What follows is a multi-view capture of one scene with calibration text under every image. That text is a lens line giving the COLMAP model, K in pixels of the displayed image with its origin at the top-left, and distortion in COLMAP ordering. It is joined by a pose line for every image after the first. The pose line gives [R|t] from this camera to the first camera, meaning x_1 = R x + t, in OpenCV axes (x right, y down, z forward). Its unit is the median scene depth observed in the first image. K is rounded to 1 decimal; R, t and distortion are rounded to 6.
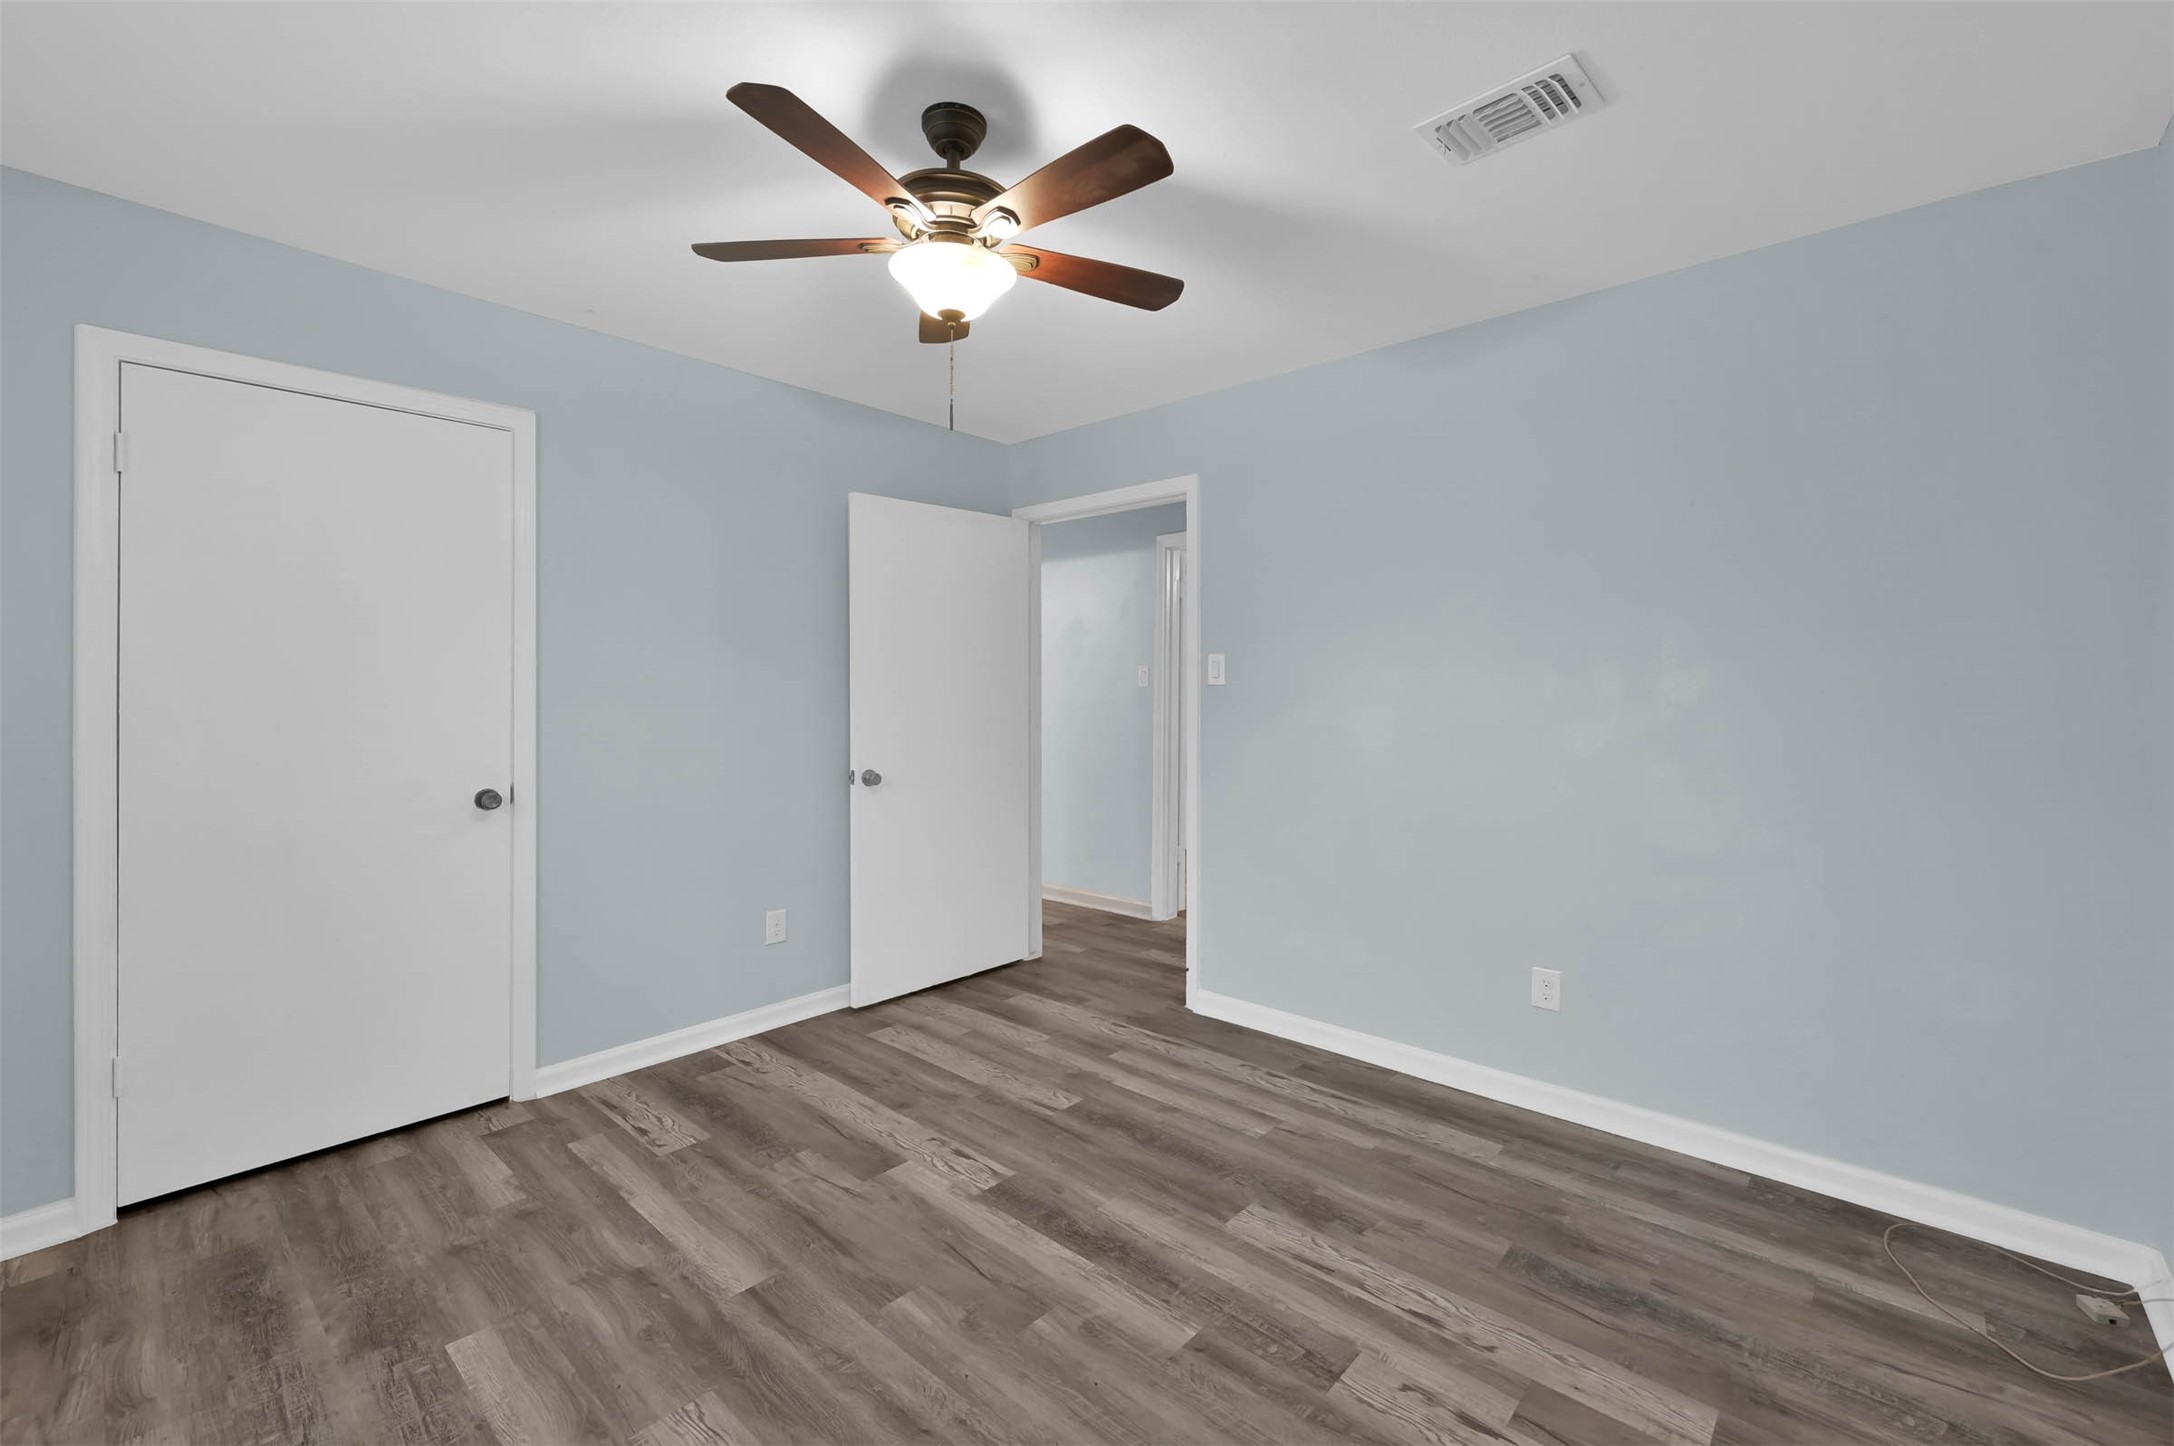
lens RADIAL K [[881.6, 0, 1097.6], [0, 881.6, 703.1], [0, 0, 1]] dist [-0.000958, 0.000054]
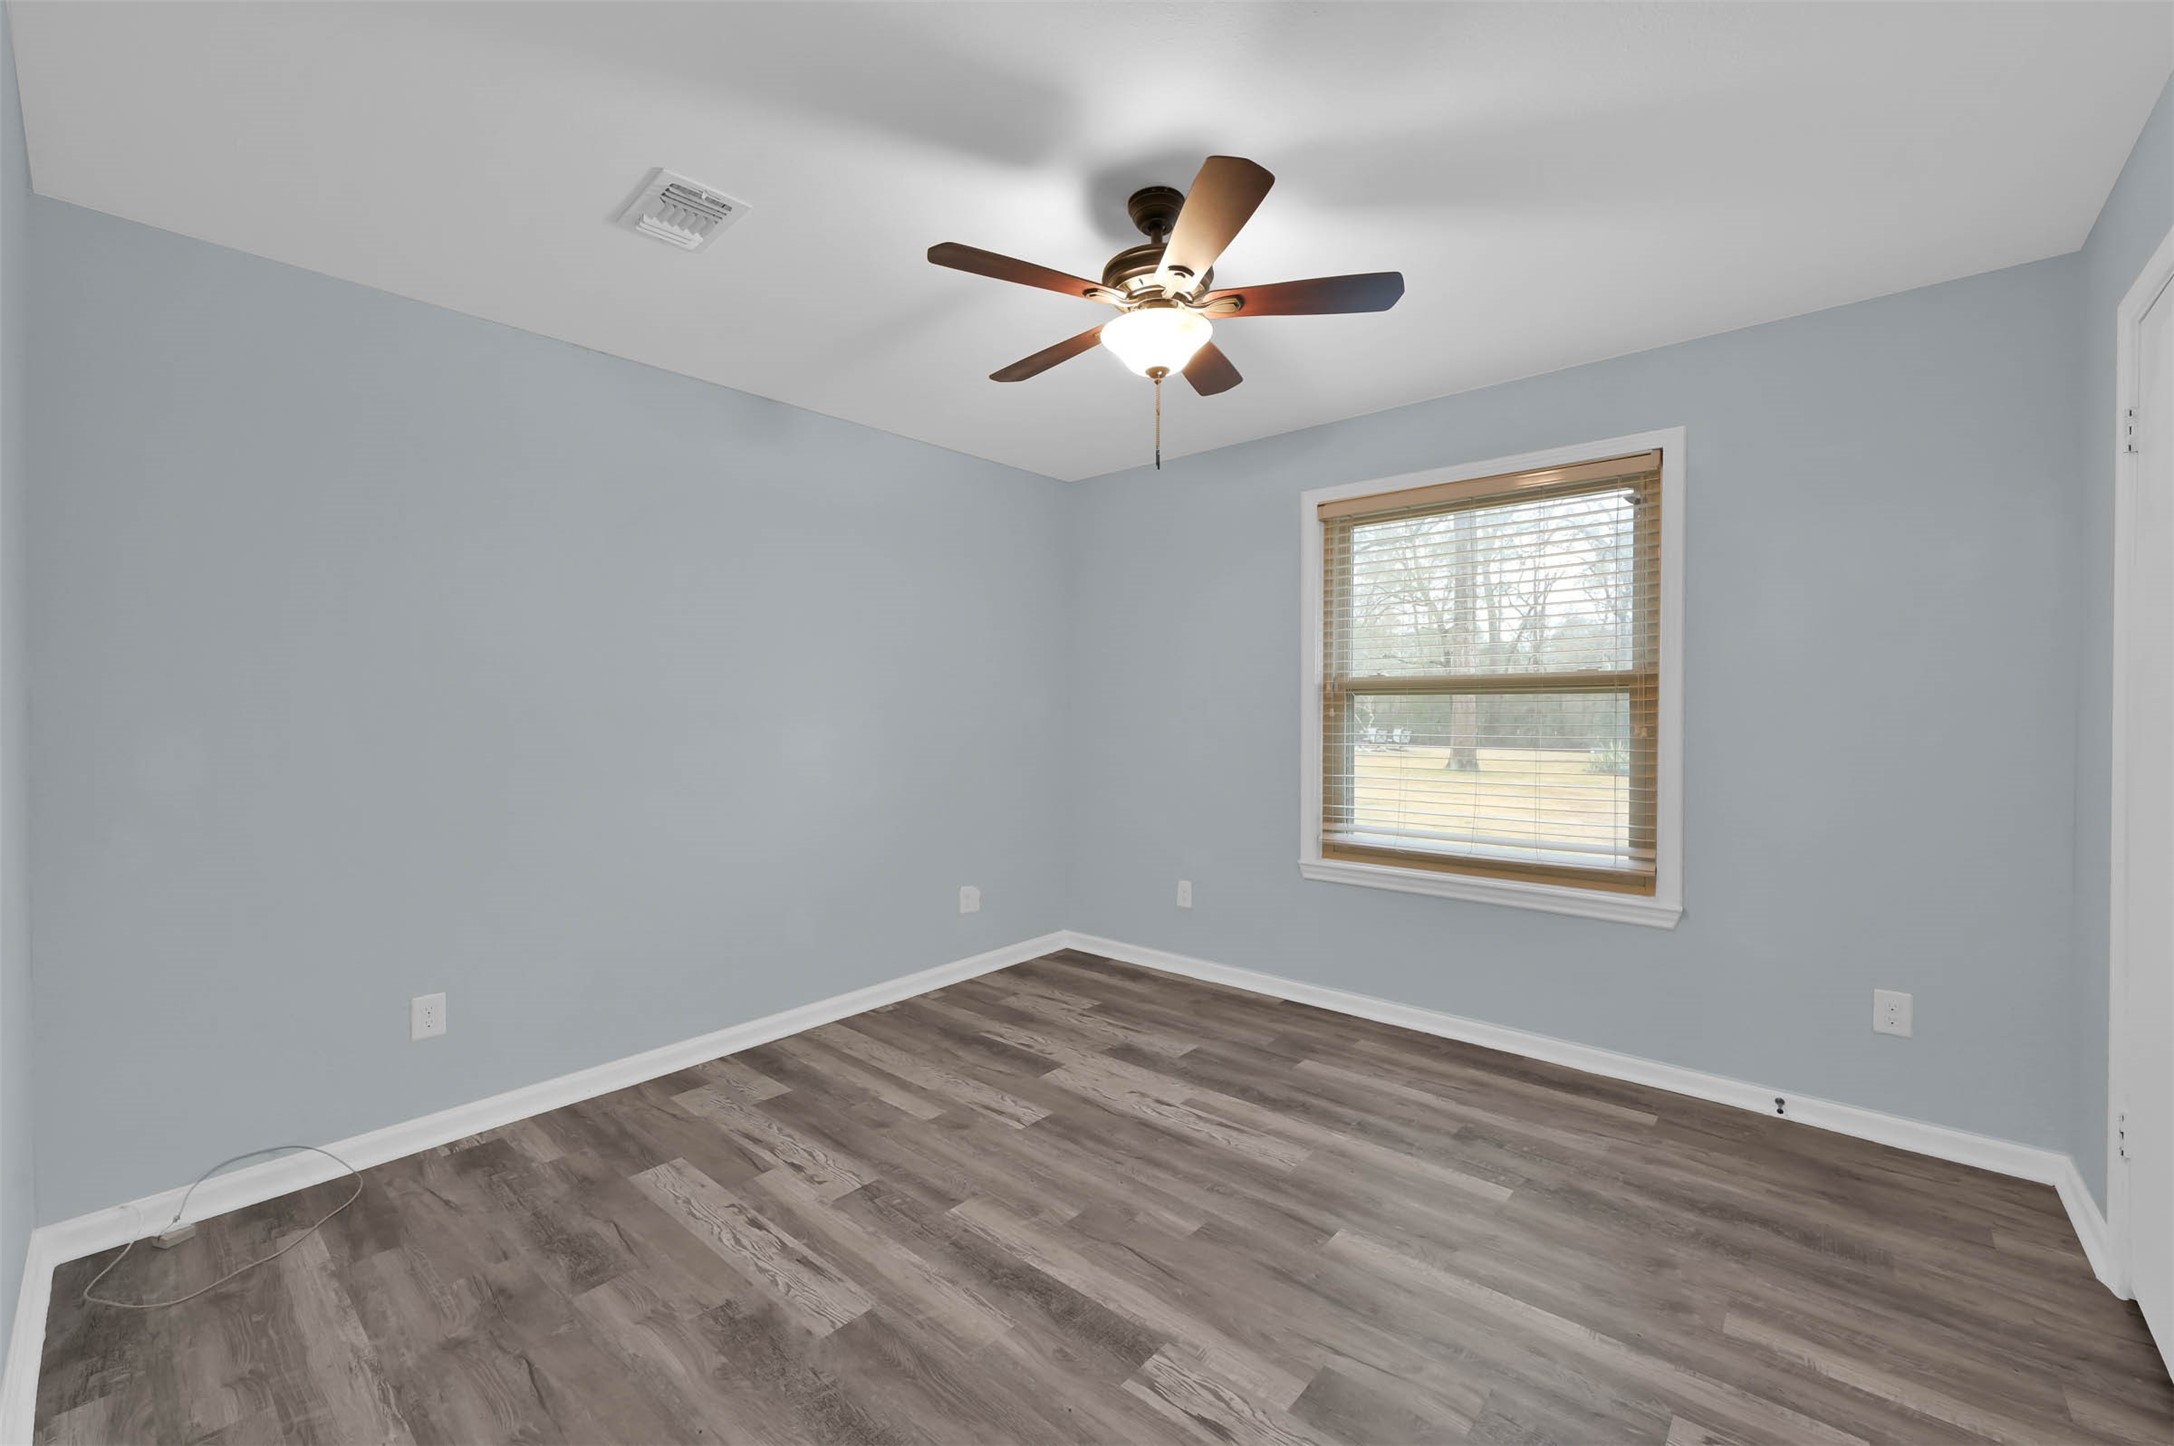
lens RADIAL K [[881.6, 0, 1097.6], [0, 881.6, 703.1], [0, 0, 1]] dist [-0.000958, 0.000054]
pose [[-0.999926, 0.005128, -0.011019, -0.080283], [0.005101, 0.999984, 0.002536, -0.018765], [0.011032, 0.002480, -0.999936, 2.005474]]
